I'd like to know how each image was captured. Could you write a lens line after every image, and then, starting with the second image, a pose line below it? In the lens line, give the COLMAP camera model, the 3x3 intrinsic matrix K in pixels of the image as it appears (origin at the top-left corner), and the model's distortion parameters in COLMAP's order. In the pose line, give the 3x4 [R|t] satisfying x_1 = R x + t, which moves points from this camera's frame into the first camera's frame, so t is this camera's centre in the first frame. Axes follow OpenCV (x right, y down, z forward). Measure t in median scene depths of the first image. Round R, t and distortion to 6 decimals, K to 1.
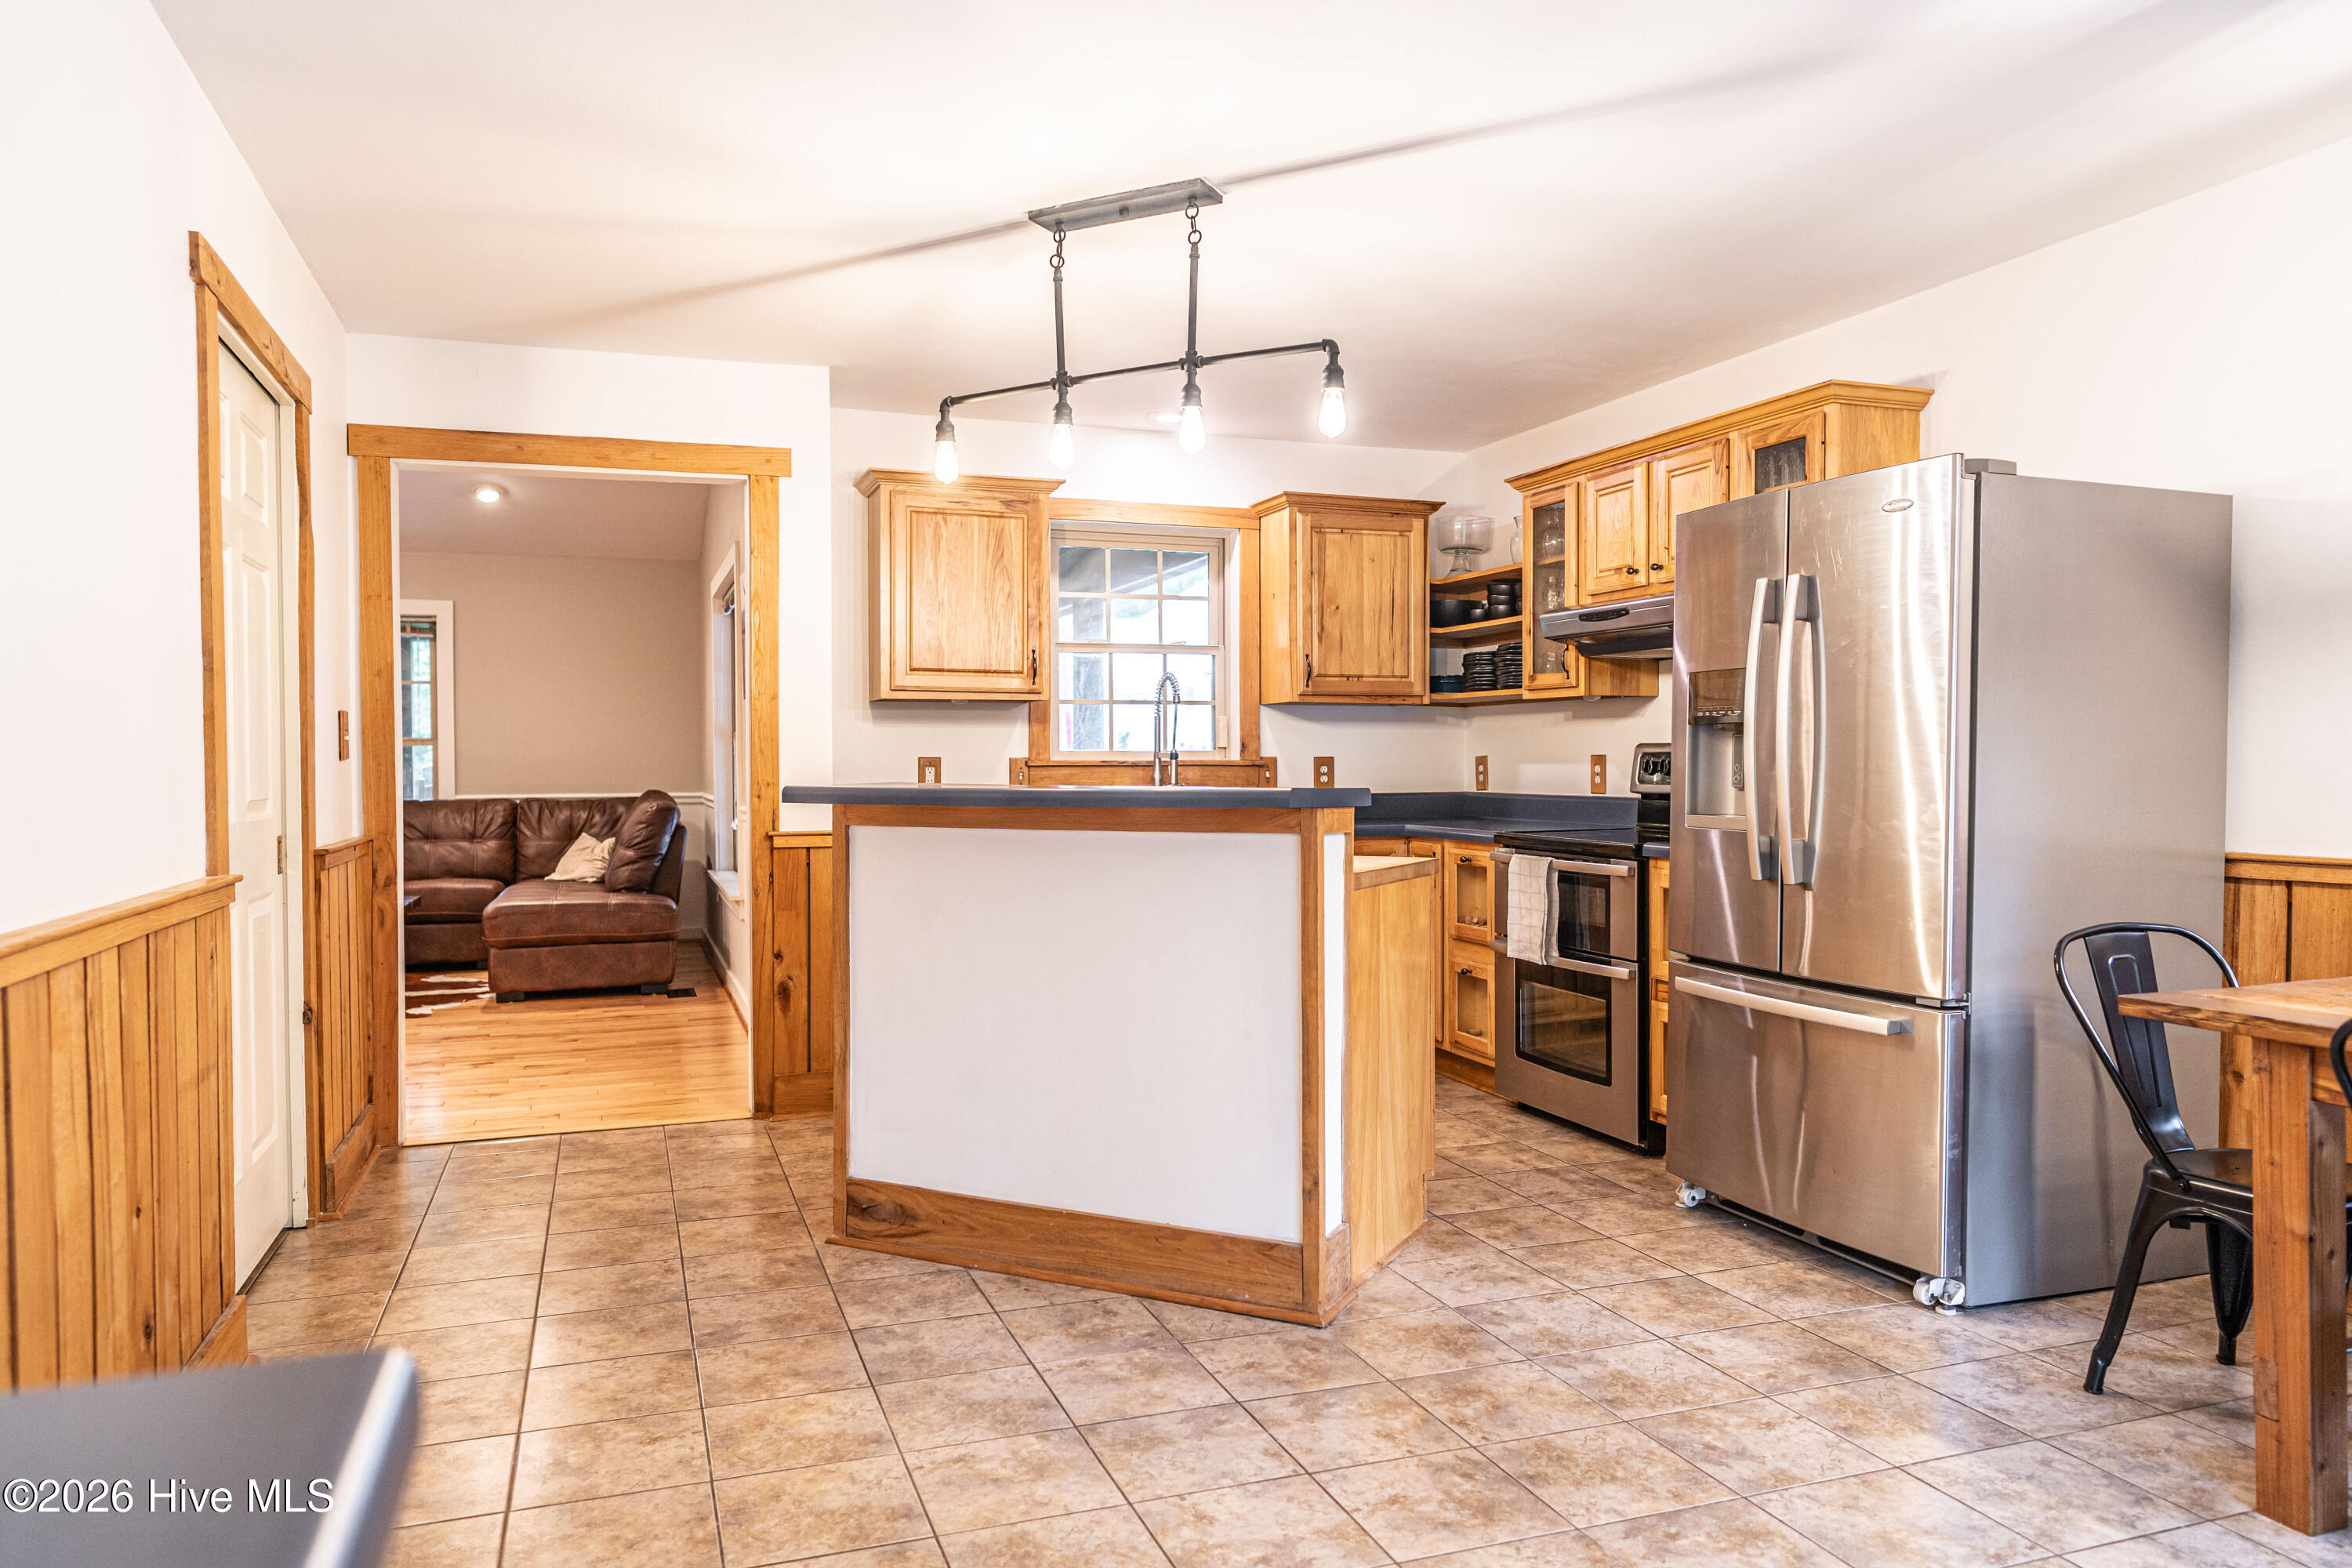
lens RADIAL K [[1572.2, 0, 1164.5], [0, 1572.2, 790.3], [0, 0, 1]] dist [0.000042, 0.003101]
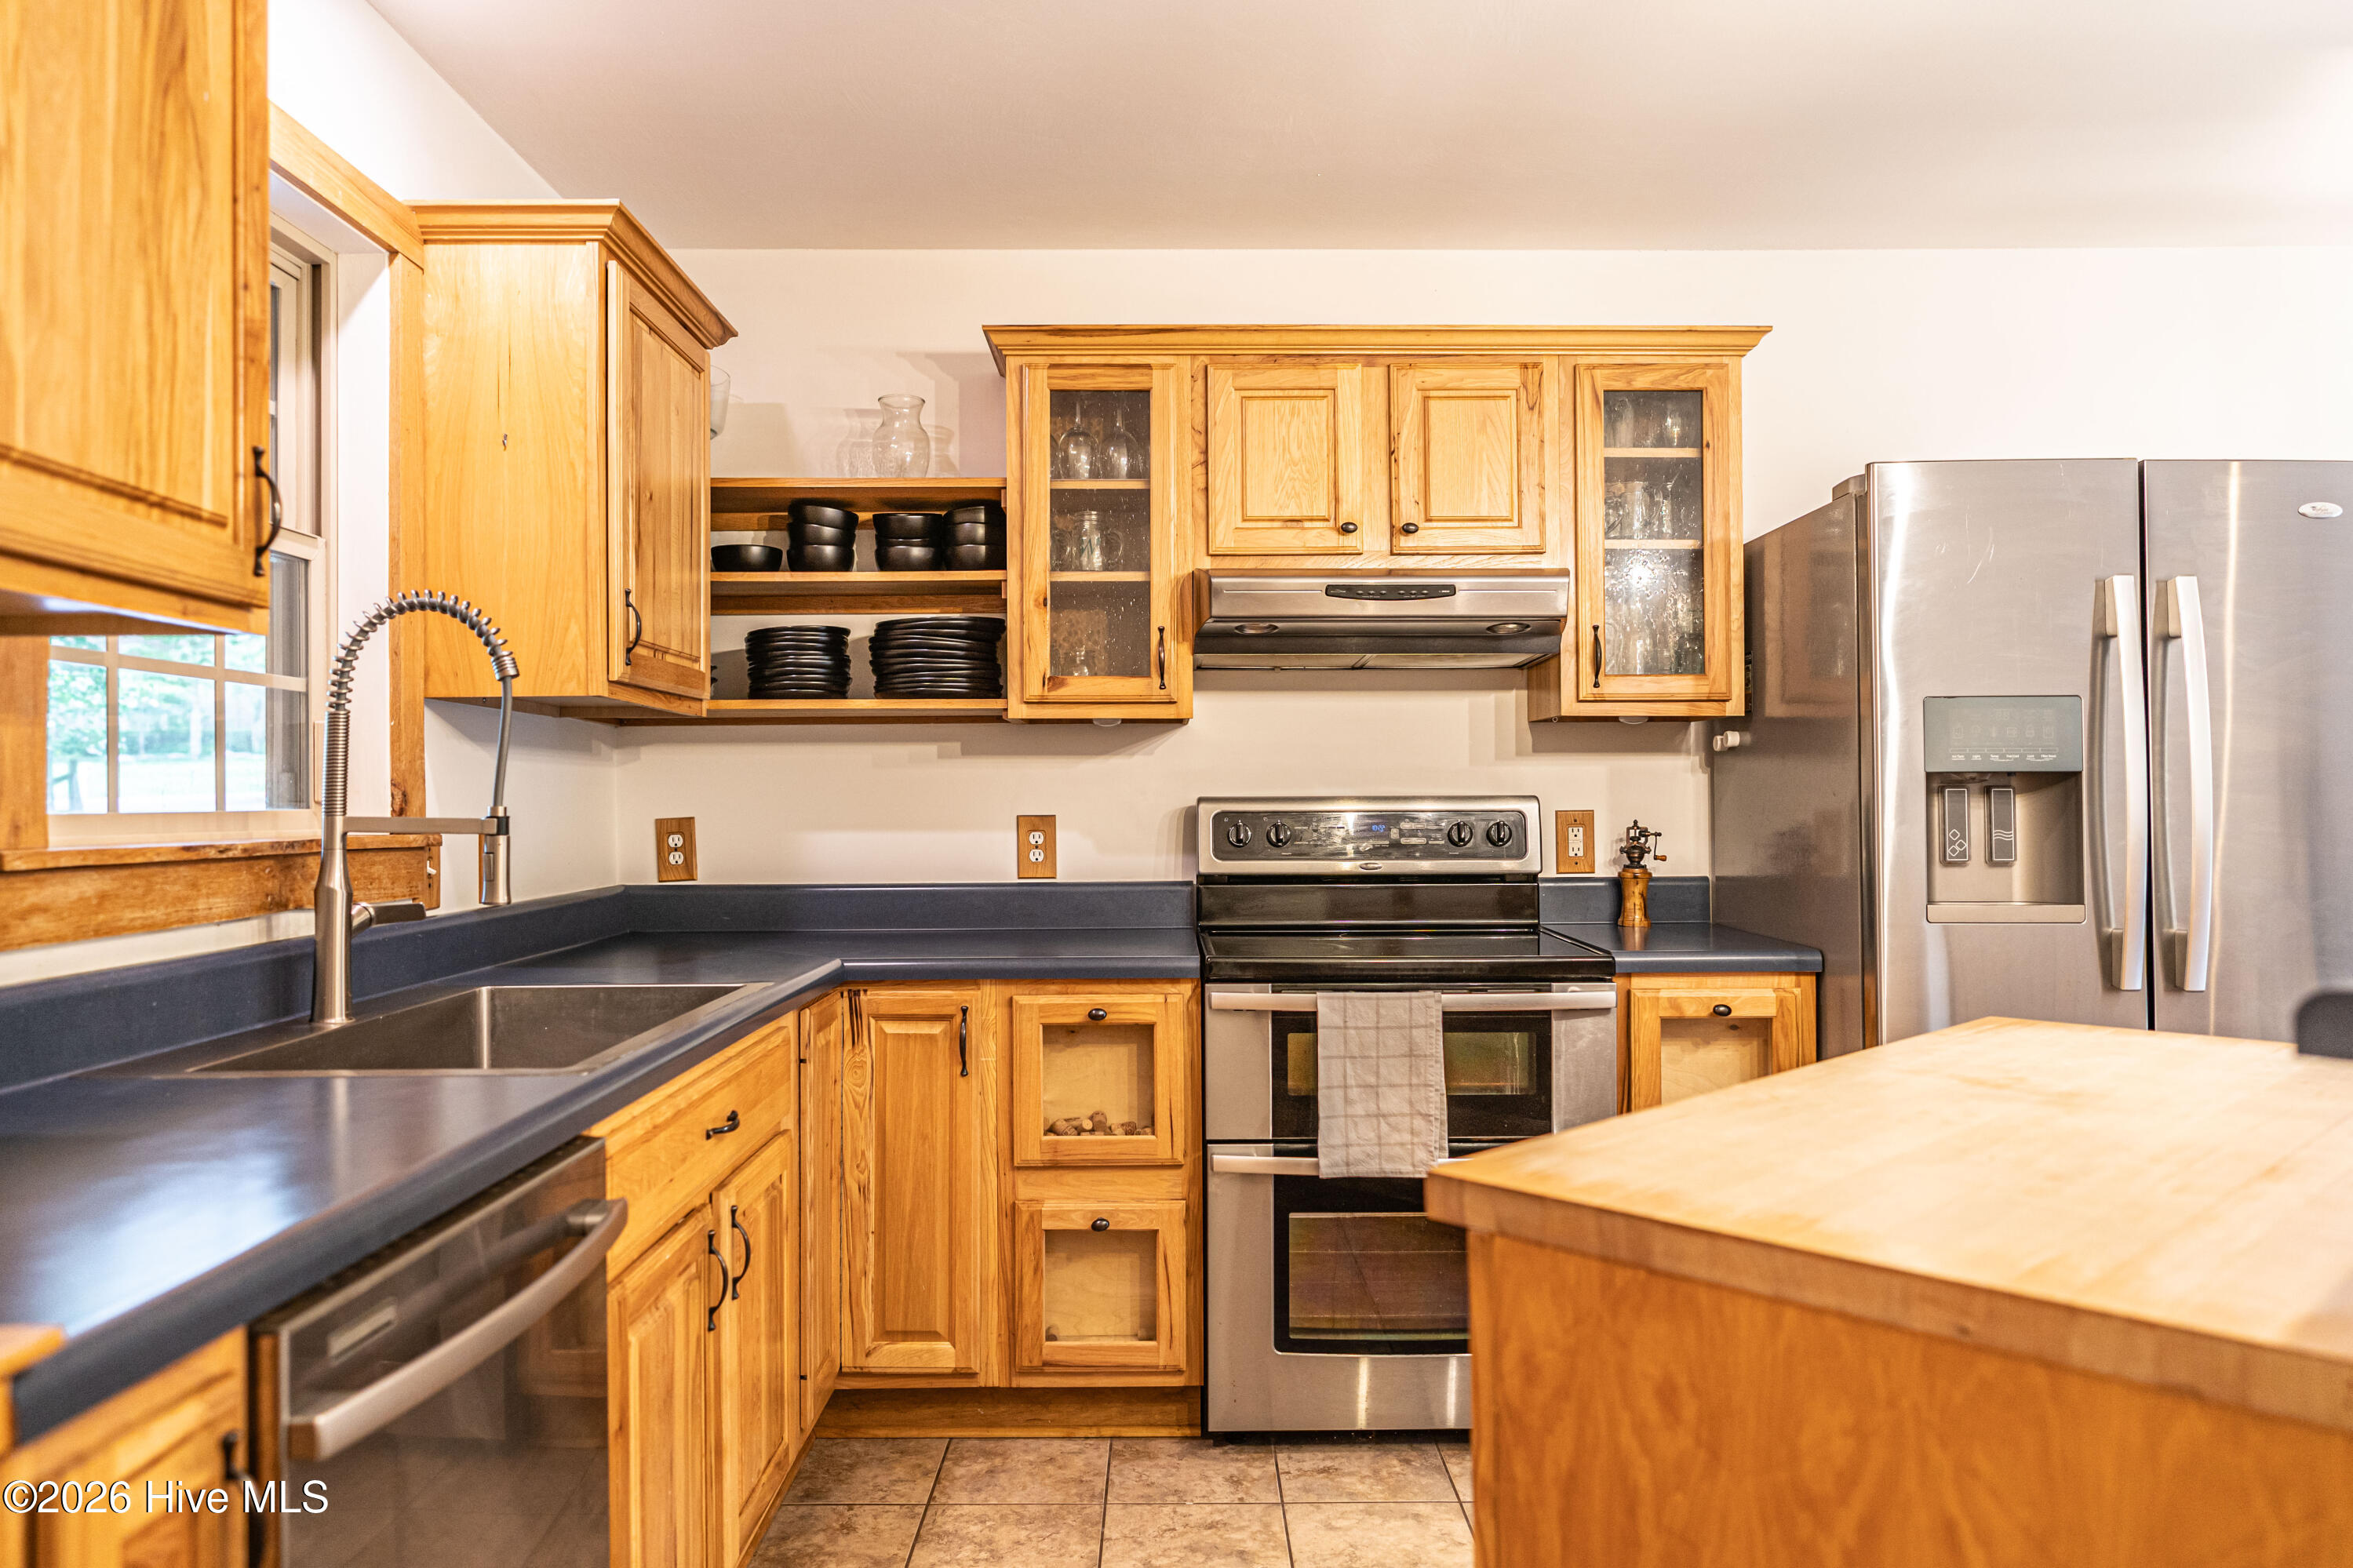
lens RADIAL K [[1582.9, 0, 1201.9], [0, 1582.9, 786.6], [0, 0, 1]] dist [0.000401, 0.003944]
pose [[0.315438, 0.009172, 0.948902, -0.292431], [0.023631, 0.999567, -0.017517, -0.021514], [-0.948652, 0.027949, 0.315085, 0.753638]]
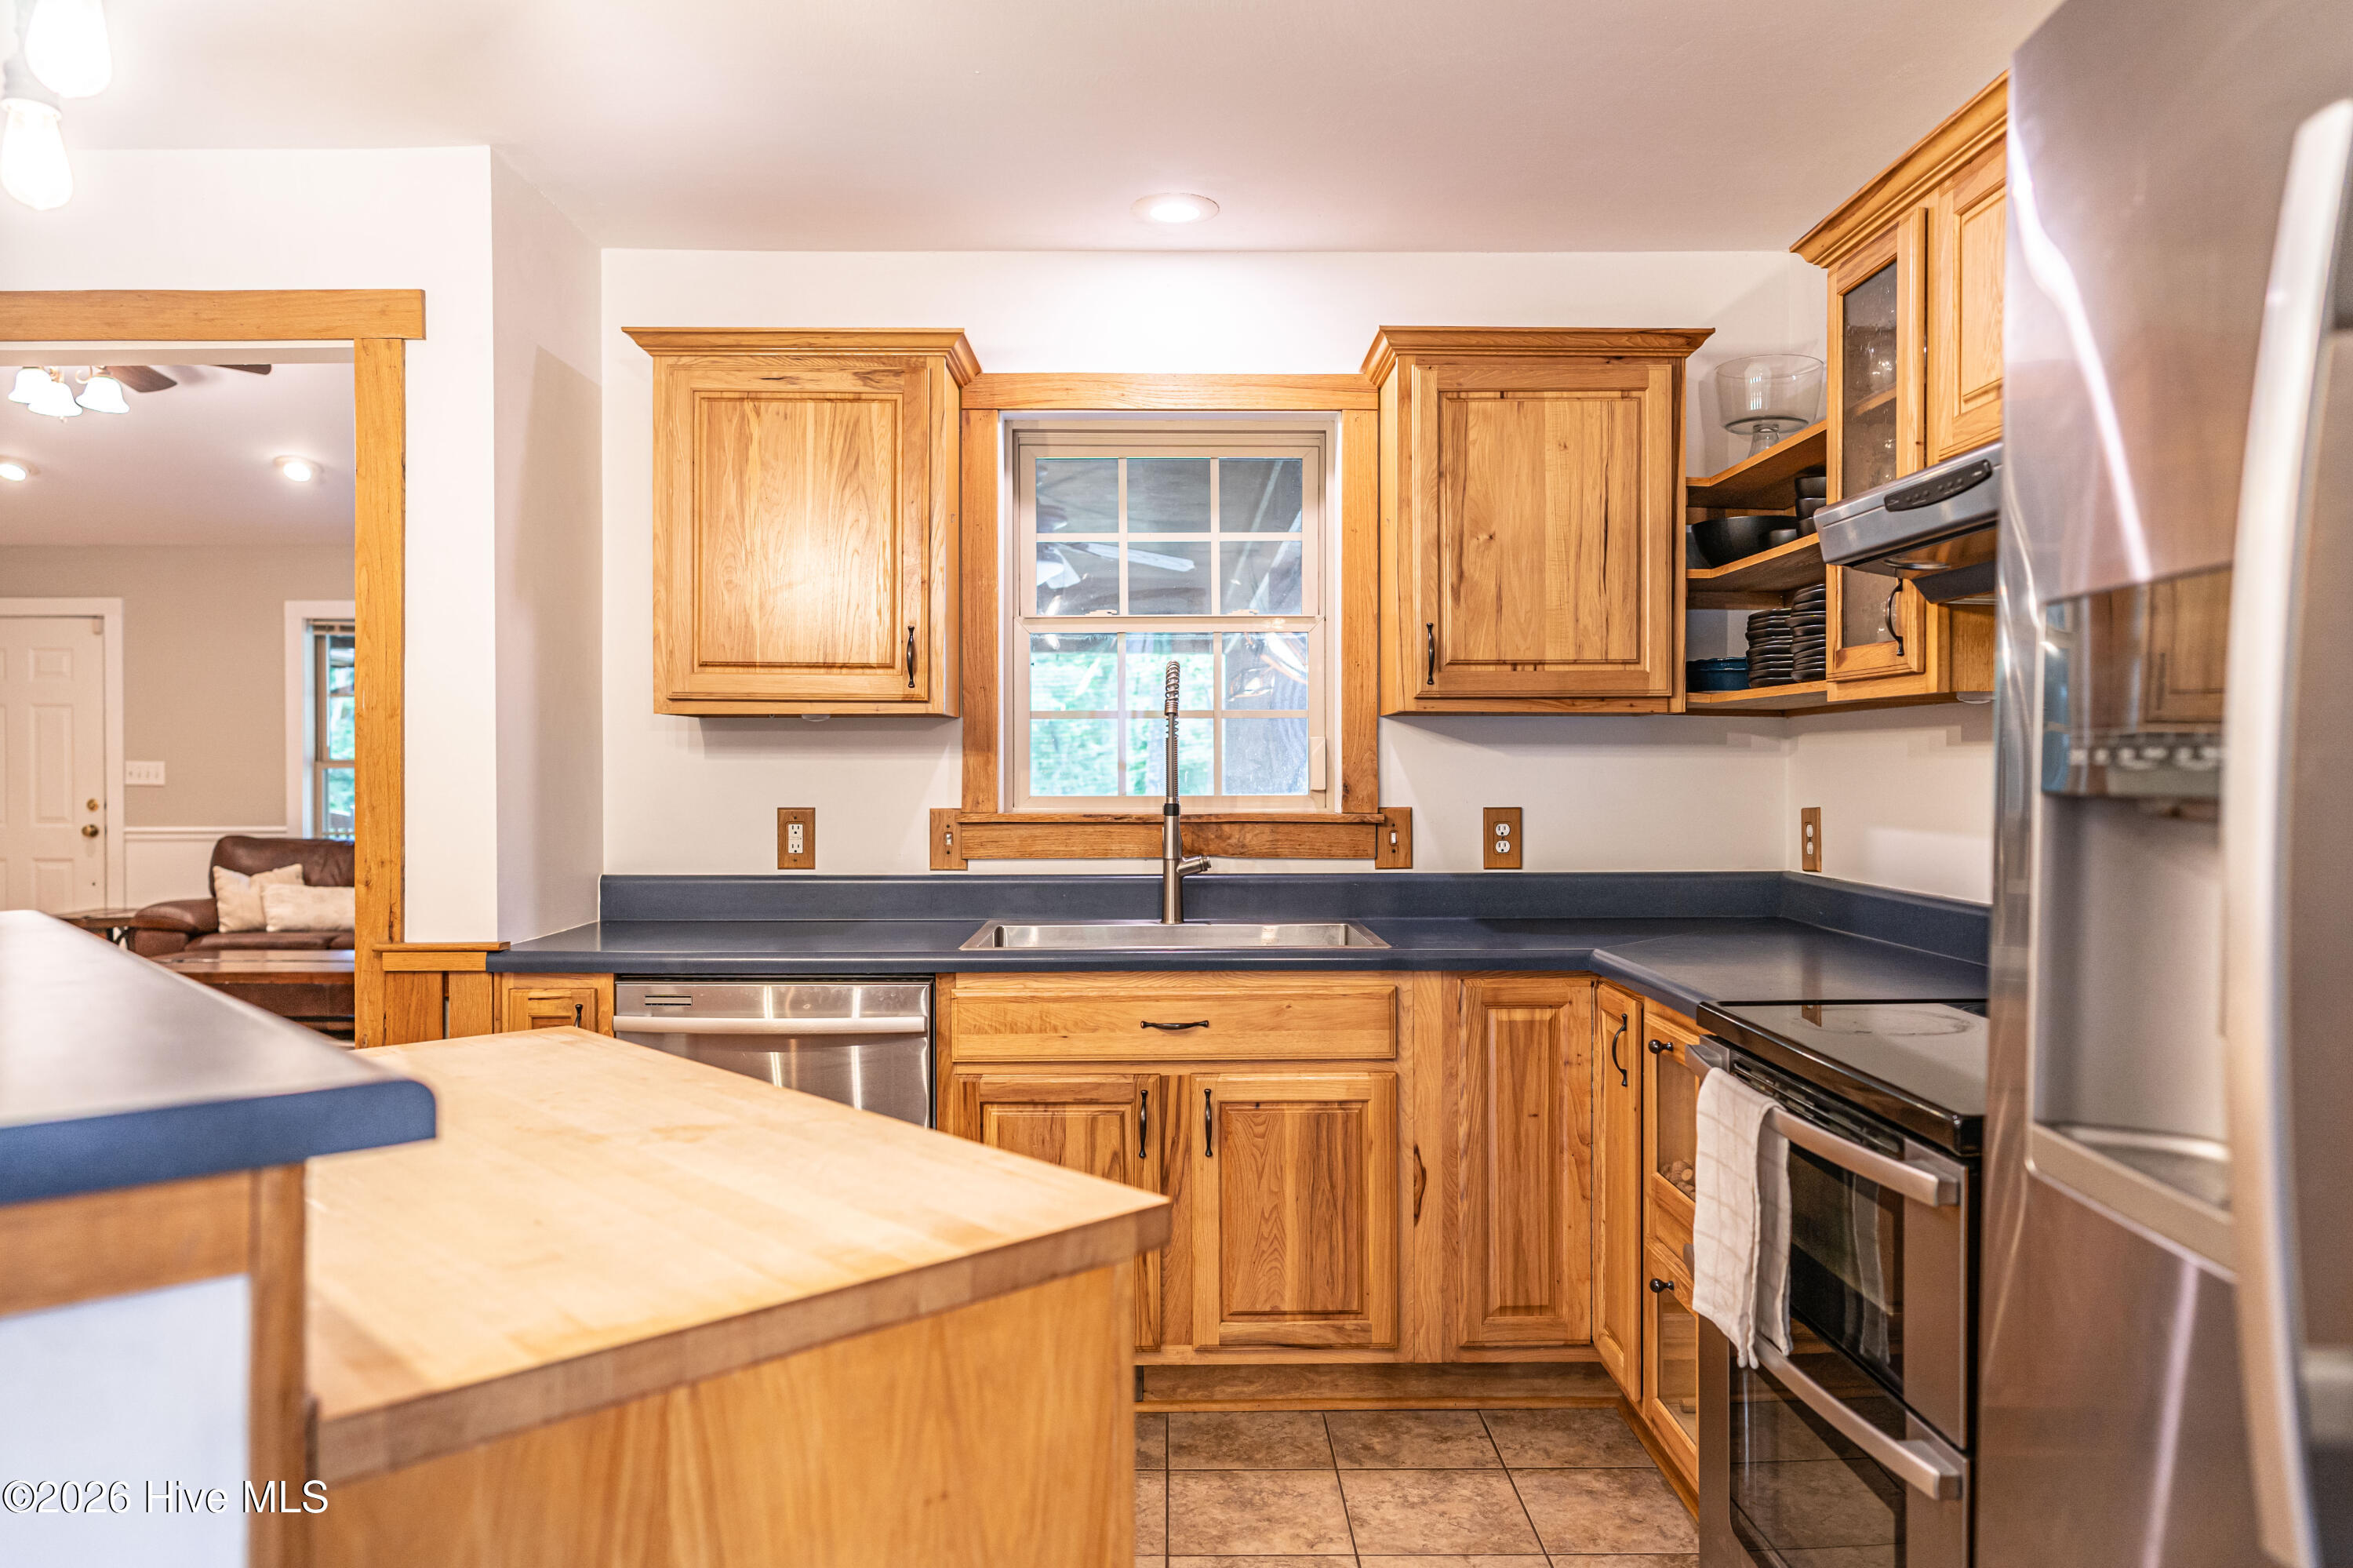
lens RADIAL K [[1562.1, 0, 1184.8], [0, 1562.1, 786.3], [0, 0, 1]] dist [-0.000982, -0.001753]
pose [[0.946308, 0.005812, -0.323214, 0.196484], [-0.007574, 0.999963, -0.004193, -0.028958], [0.323177, 0.006416, 0.946317, 0.487094]]
